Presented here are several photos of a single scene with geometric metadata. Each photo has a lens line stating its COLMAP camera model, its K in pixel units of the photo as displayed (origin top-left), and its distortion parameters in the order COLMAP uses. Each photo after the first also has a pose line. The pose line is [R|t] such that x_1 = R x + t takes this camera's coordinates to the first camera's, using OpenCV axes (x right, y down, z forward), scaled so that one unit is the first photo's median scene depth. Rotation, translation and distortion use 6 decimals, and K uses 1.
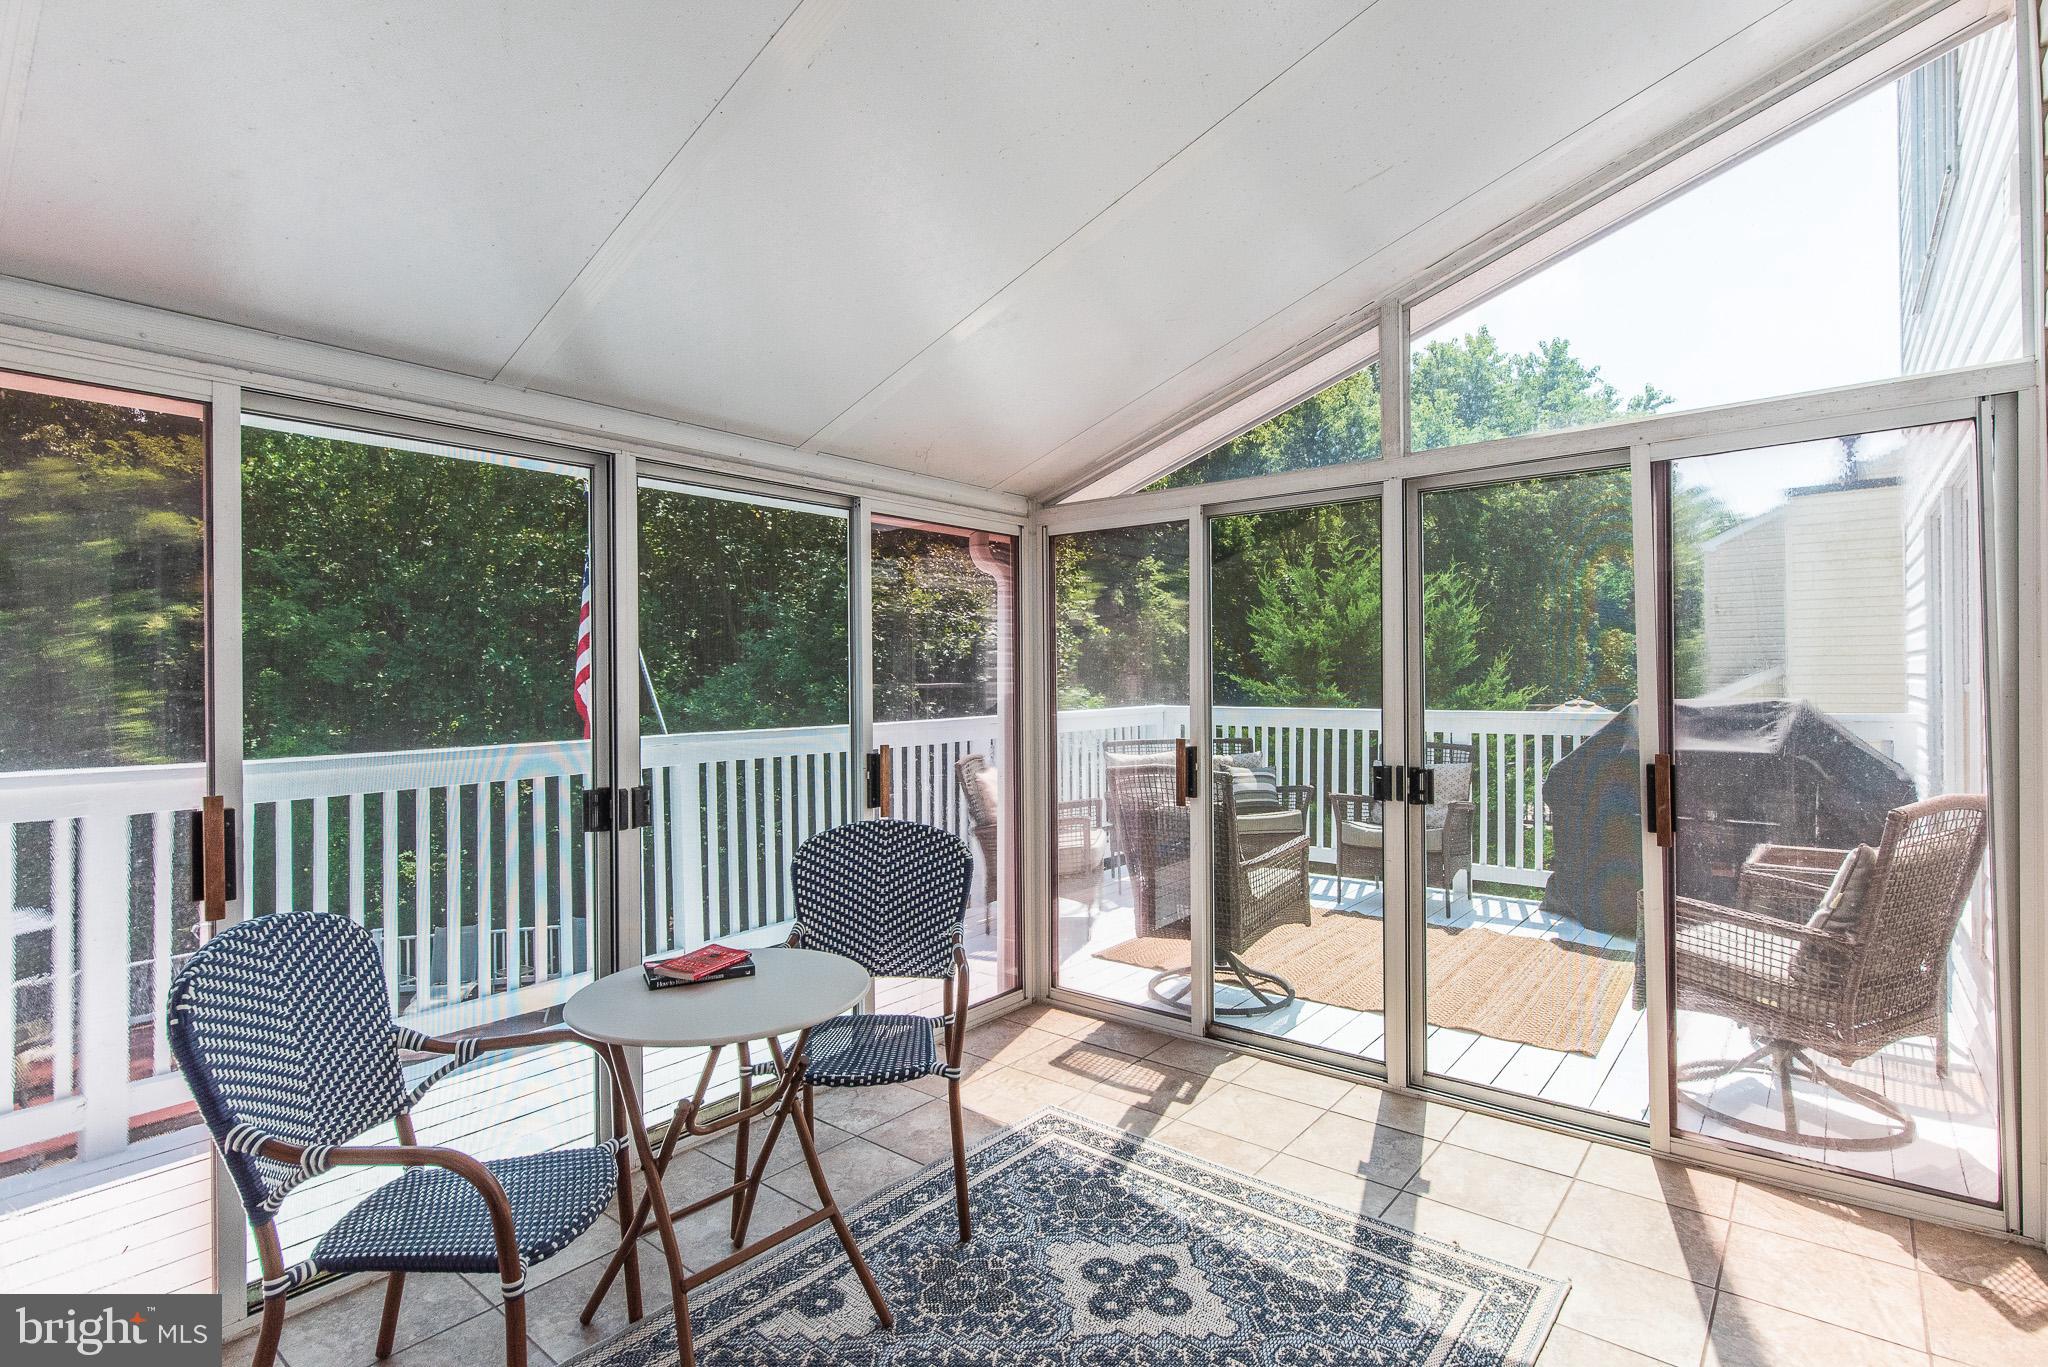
lens RADIAL K [[968.0, 0, 1026.8], [0, 968.0, 671.5], [0, 0, 1]] dist [-0.001011, 0.000034]
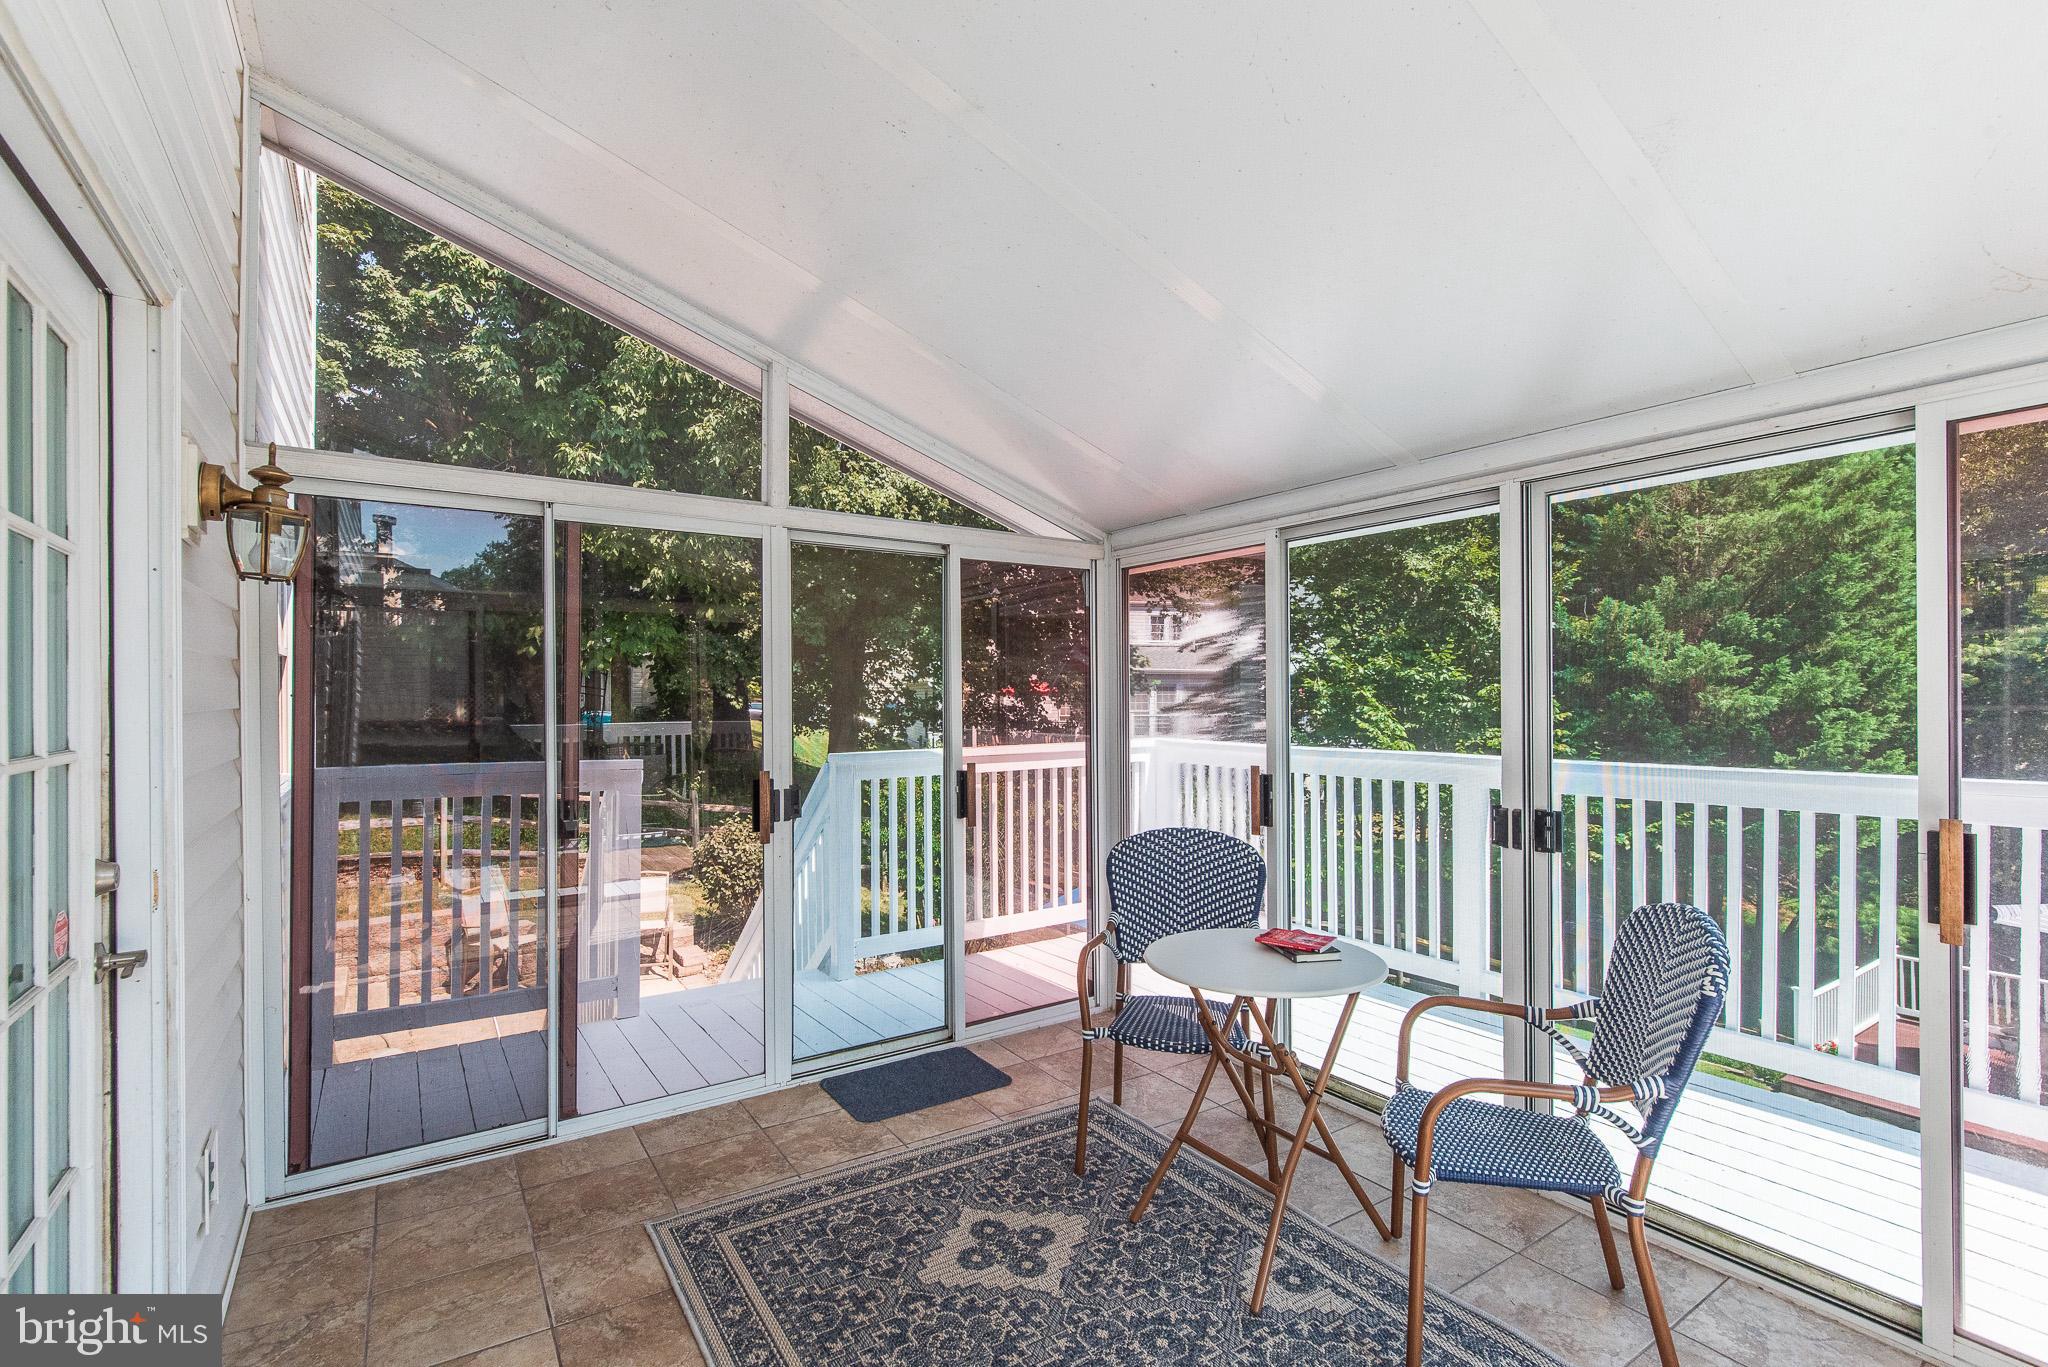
lens RADIAL K [[951.0, 0, 1038.0], [0, 951.0, 697.7], [0, 0, 1]] dist [-0.003119, -0.000320]
pose [[-0.254890, 0.008187, -0.966935, 0.629510], [0.016069, 0.999862, 0.004230, -0.006254], [0.966836, -0.014459, -0.254987, 0.714362]]
